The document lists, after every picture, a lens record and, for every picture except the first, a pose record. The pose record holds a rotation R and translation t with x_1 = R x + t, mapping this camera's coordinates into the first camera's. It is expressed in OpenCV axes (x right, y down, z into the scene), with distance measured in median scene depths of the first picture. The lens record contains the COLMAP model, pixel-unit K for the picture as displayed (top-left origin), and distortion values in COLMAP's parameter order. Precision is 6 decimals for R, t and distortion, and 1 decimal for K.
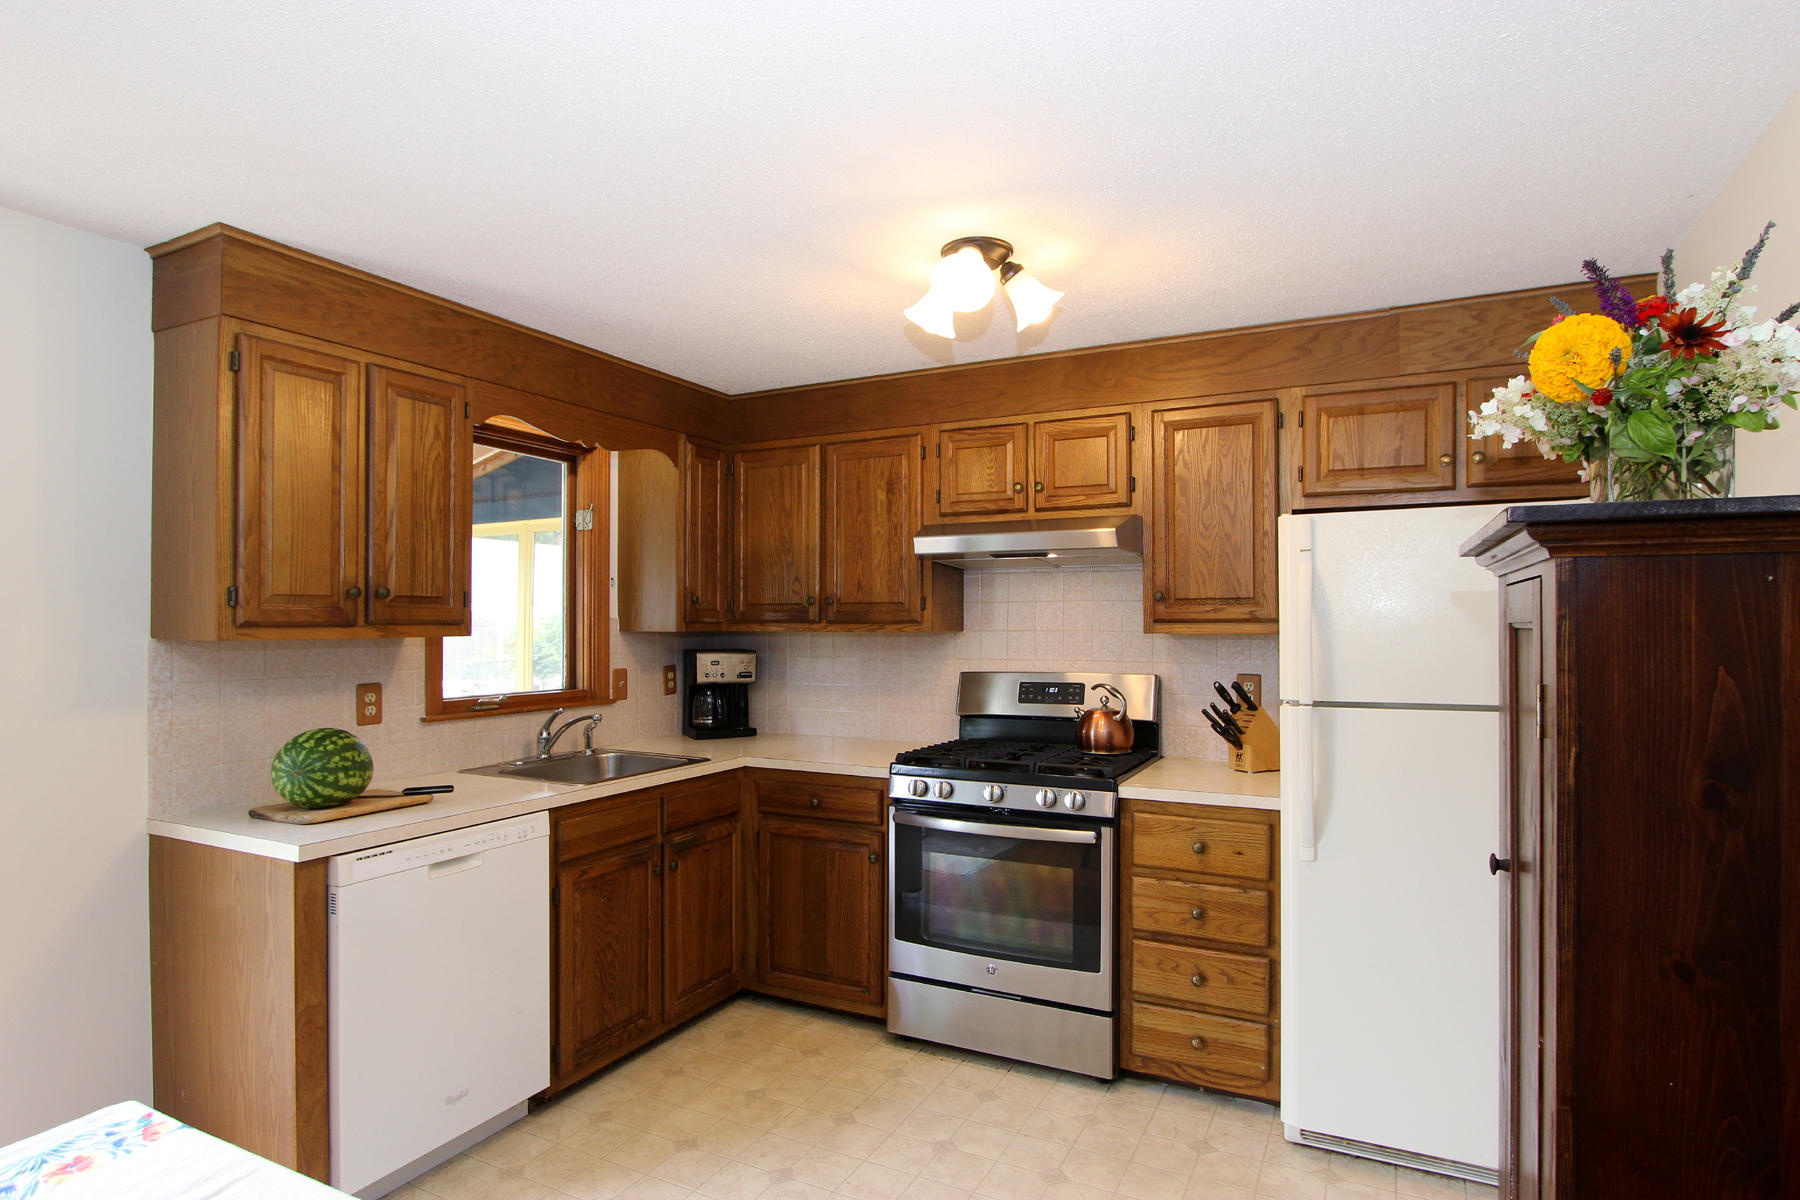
lens RADIAL K [[966.9, 0, 916.7], [0, 966.9, 612.9], [0, 0, 1]] dist [-0.003361, 0.002405]
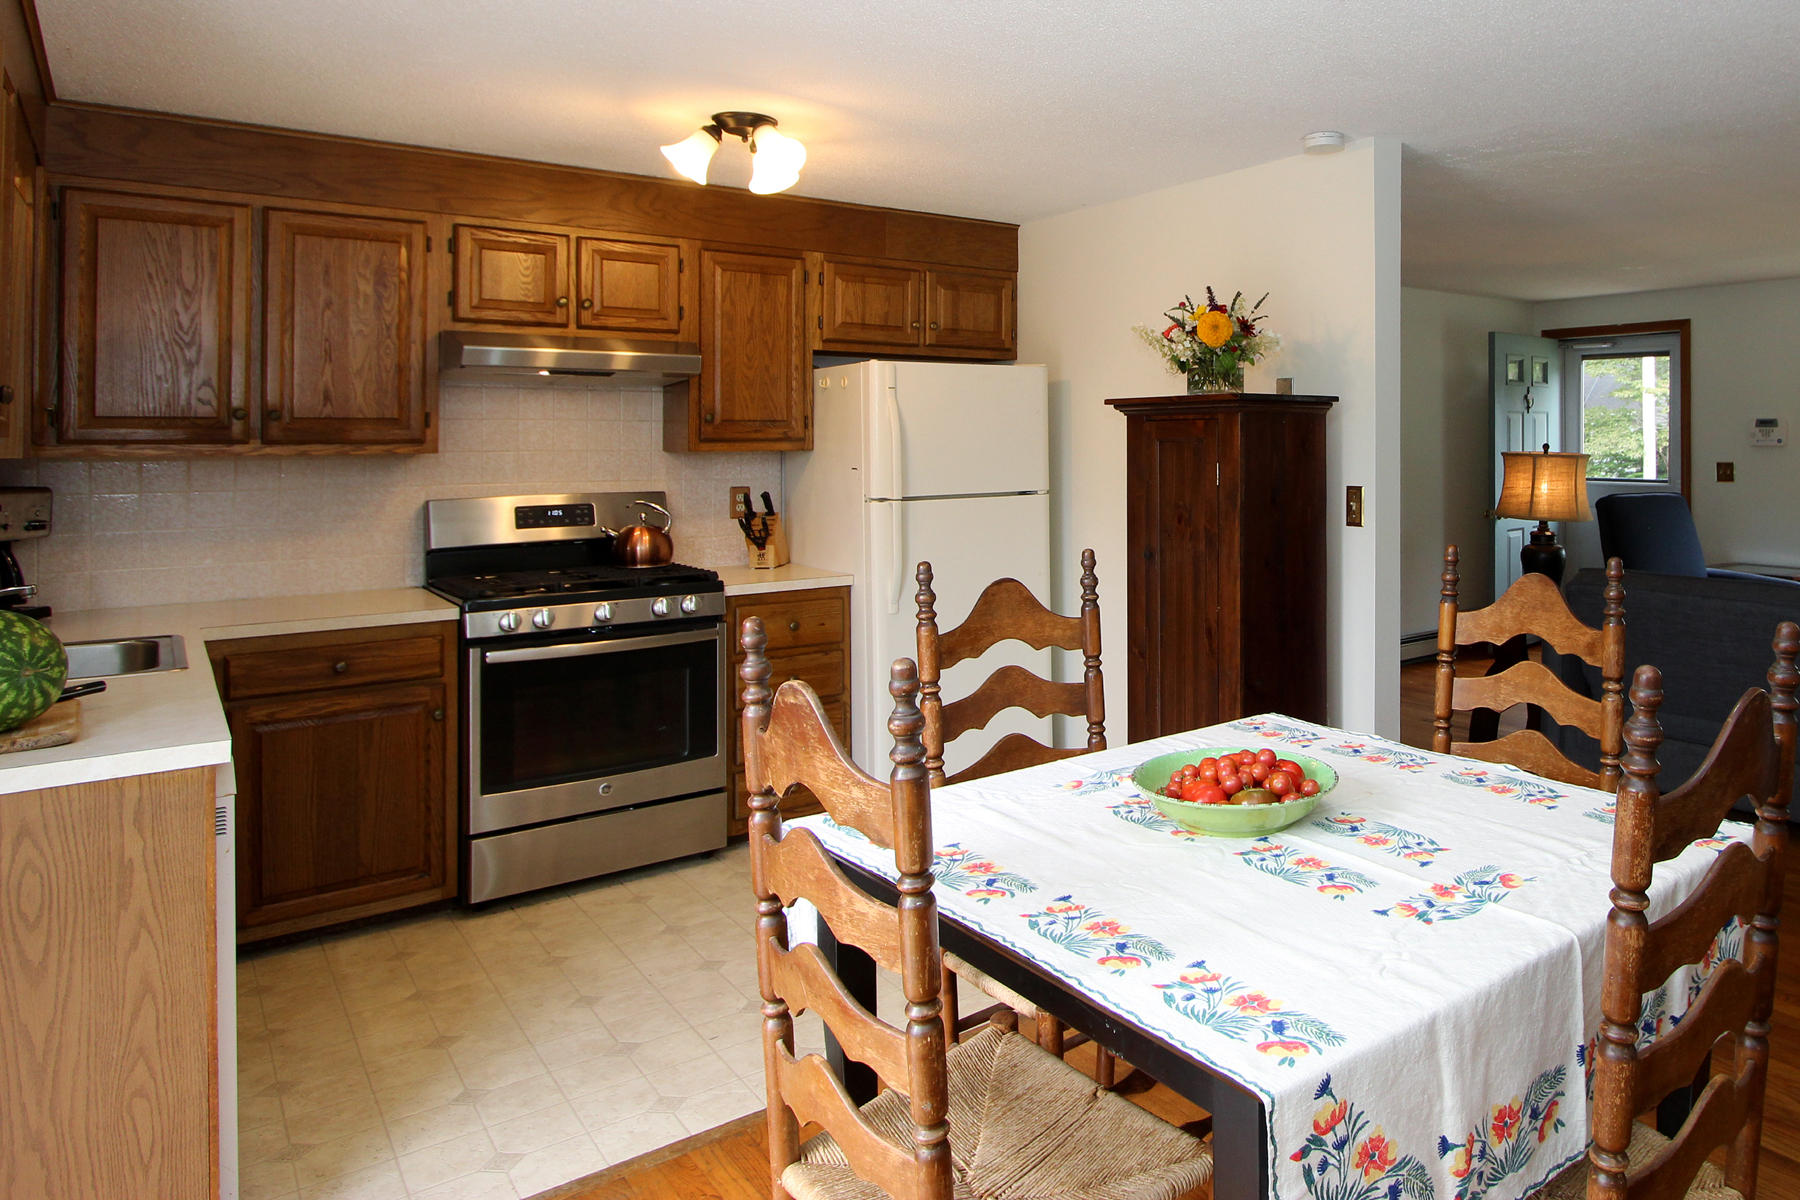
lens RADIAL K [[1220.3, 0, 1120.3], [0, 1220.3, 432.0], [0, 0, 1]] dist [-0.001342, -0.000236]
pose [[0.410459, 0.006348, 0.911857, -0.806758], [-0.001235, 0.999979, -0.006405, 0.007786], [-0.911878, 0.001503, 0.410458, -0.003549]]
